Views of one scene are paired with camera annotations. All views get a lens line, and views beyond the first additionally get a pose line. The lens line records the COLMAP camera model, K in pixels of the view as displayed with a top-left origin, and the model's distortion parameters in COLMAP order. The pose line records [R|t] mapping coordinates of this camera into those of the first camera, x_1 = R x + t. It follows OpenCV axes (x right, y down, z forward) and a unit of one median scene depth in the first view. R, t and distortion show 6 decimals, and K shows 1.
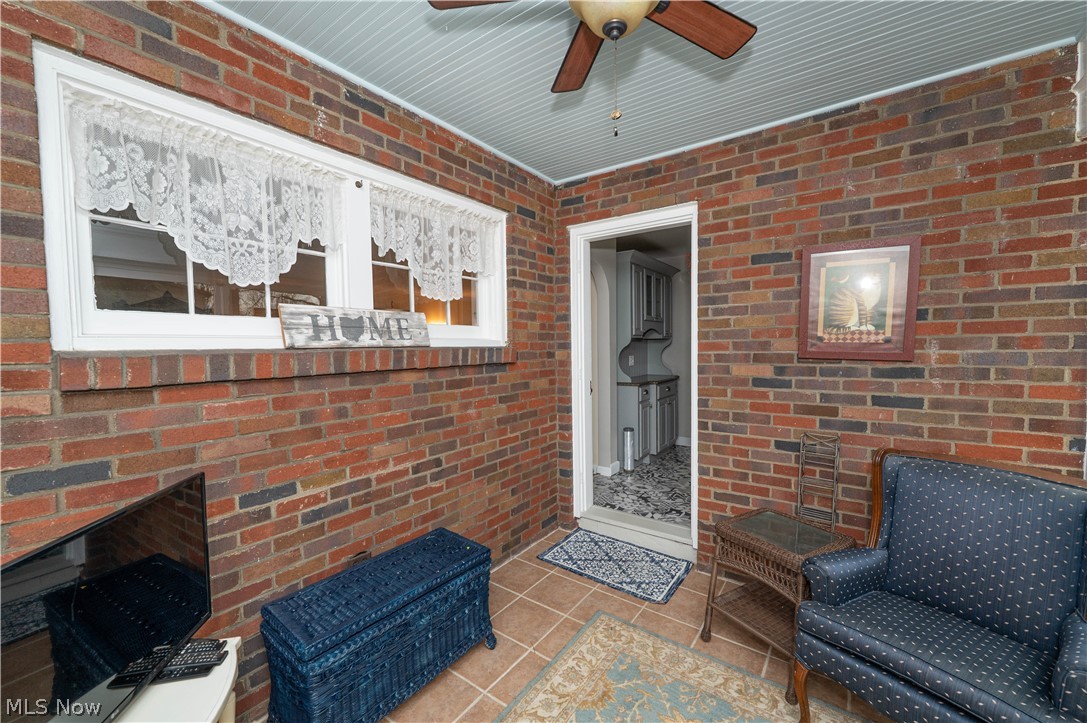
lens RADIAL K [[435.8, 0, 548.3], [0, 435.8, 356.4], [0, 0, 1]] dist [0.002498, 0.000081]
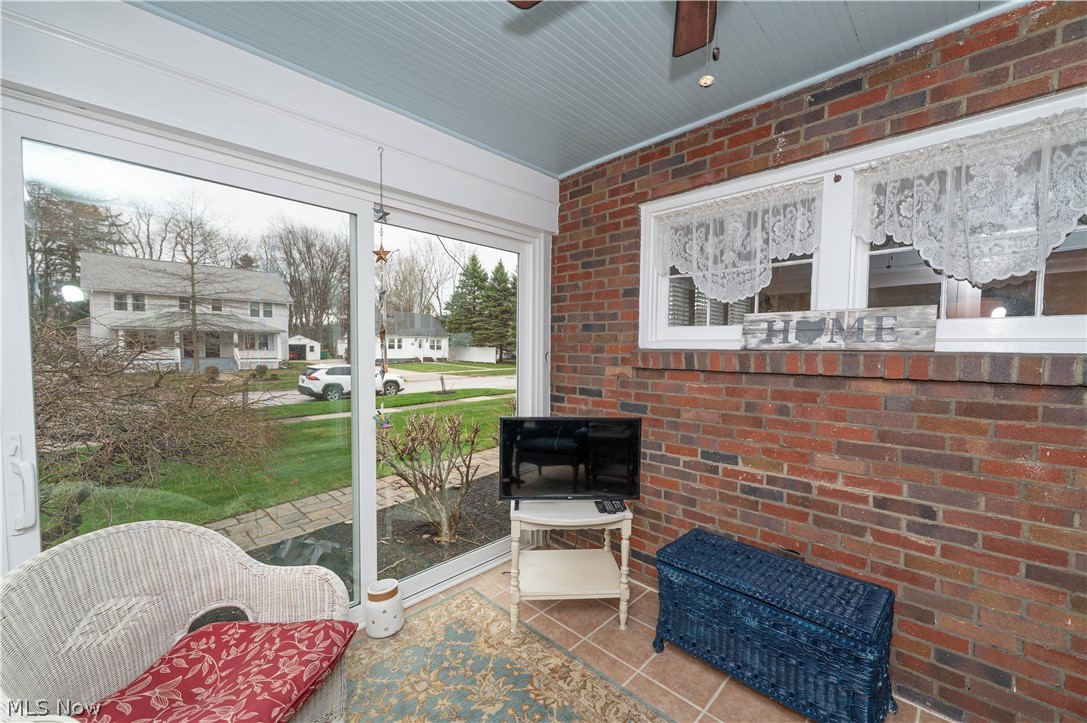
lens RADIAL K [[435.8, 0, 548.3], [0, 435.8, 356.4], [0, 0, 1]] dist [0.002498, 0.000081]
pose [[-0.156127, 0.032578, -0.987200, 0.673041], [-0.031513, 0.998783, 0.037944, -0.026350], [0.987234, 0.037034, -0.154910, 0.592816]]
